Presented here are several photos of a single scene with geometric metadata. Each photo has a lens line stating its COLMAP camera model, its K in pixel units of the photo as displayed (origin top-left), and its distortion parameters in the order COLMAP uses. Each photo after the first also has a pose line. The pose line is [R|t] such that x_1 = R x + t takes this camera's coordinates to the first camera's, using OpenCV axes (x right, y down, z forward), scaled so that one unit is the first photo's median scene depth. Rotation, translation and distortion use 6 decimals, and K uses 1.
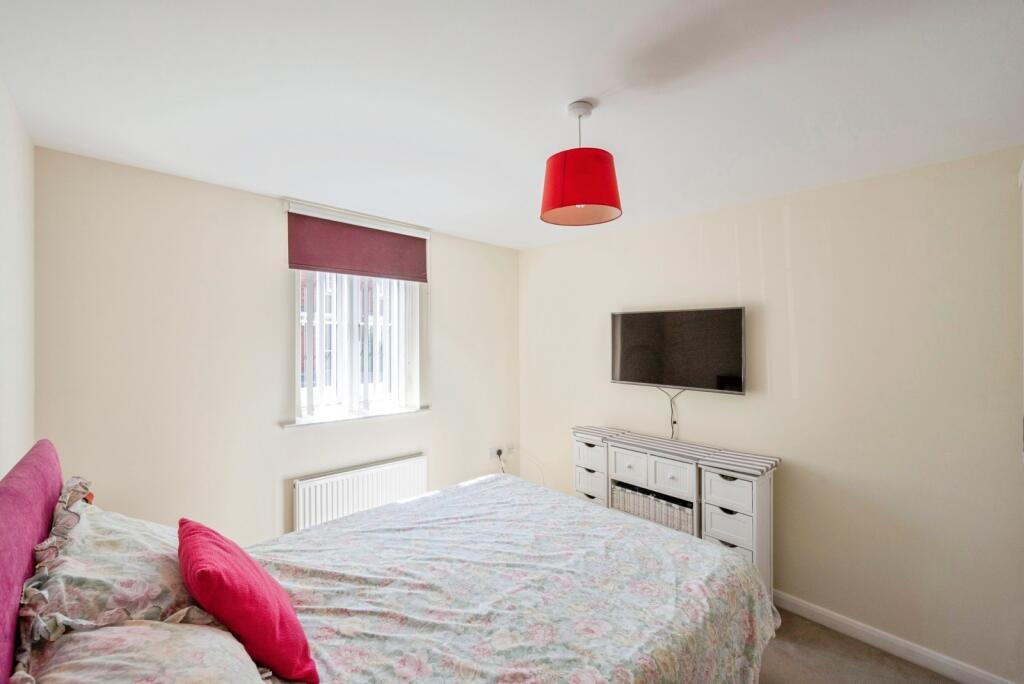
lens RADIAL K [[411.0, 0, 506.8], [0, 411.0, 340.5], [0, 0, 1]] dist [-0.001328, -0.000092]
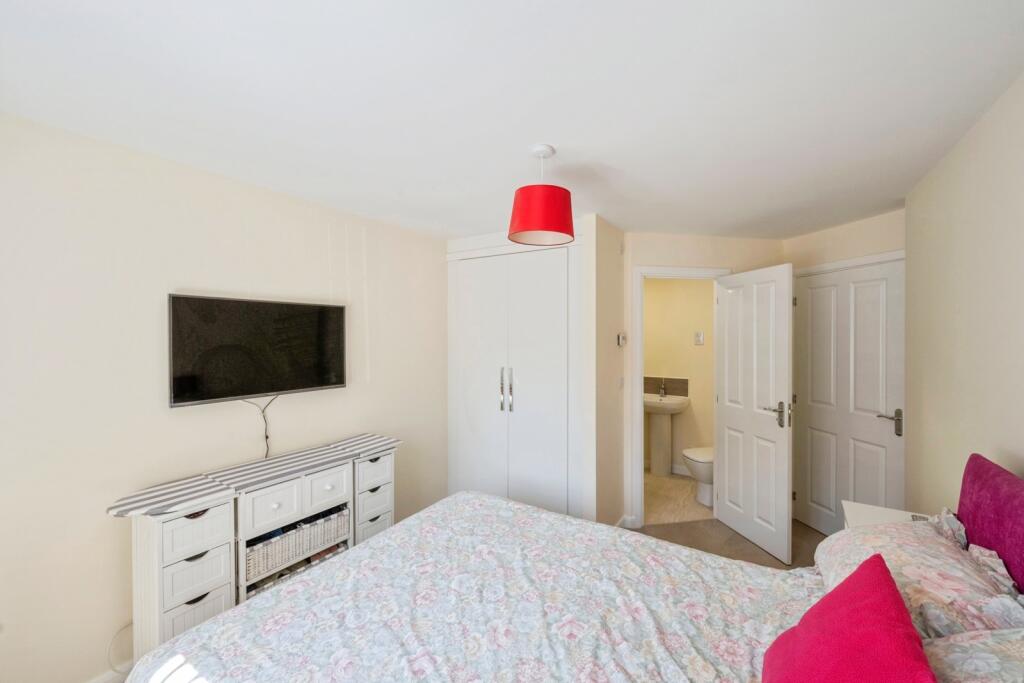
lens RADIAL K [[411.0, 0, 506.8], [0, 411.0, 340.0], [0, 0, 1]] dist [-0.001328, -0.000092]
pose [[-0.240463, -0.024858, 0.970340, -0.634824], [-0.005646, 0.999691, 0.024211, -0.025082], [-0.970642, 0.000343, -0.240529, 0.917235]]
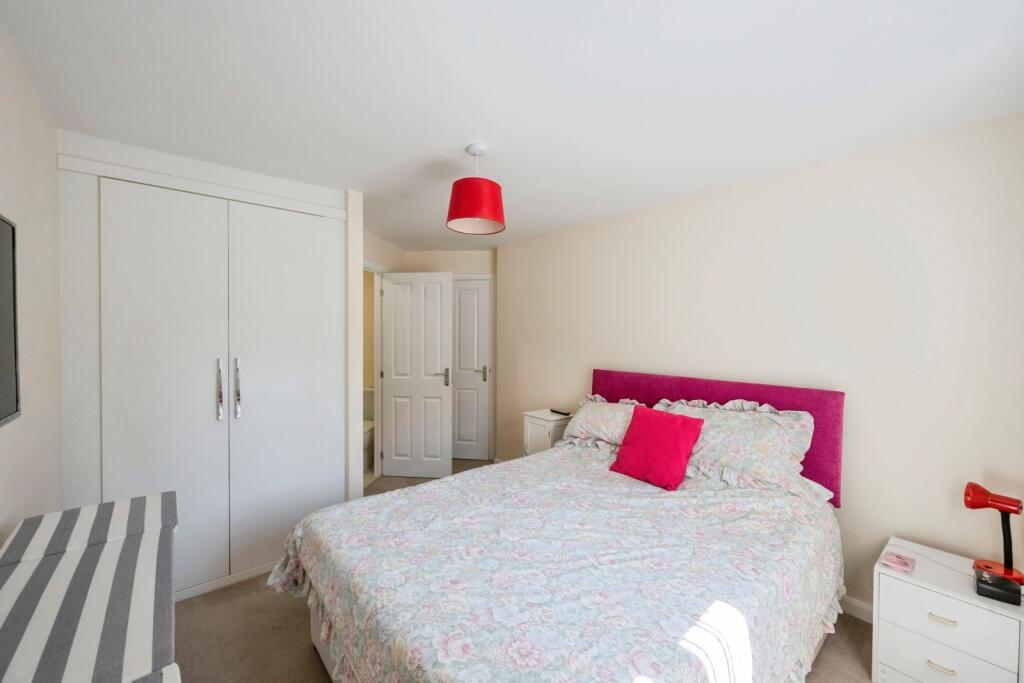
lens RADIAL K [[411.0, 0, 506.8], [0, 411.0, 340.0], [0, 0, 1]] dist [-0.001328, -0.000092]
pose [[-0.998967, -0.020277, 0.040660, 0.019092], [-0.019686, 0.999695, 0.014888, 0.031750], [-0.040949, 0.014072, -0.999062, 1.561484]]
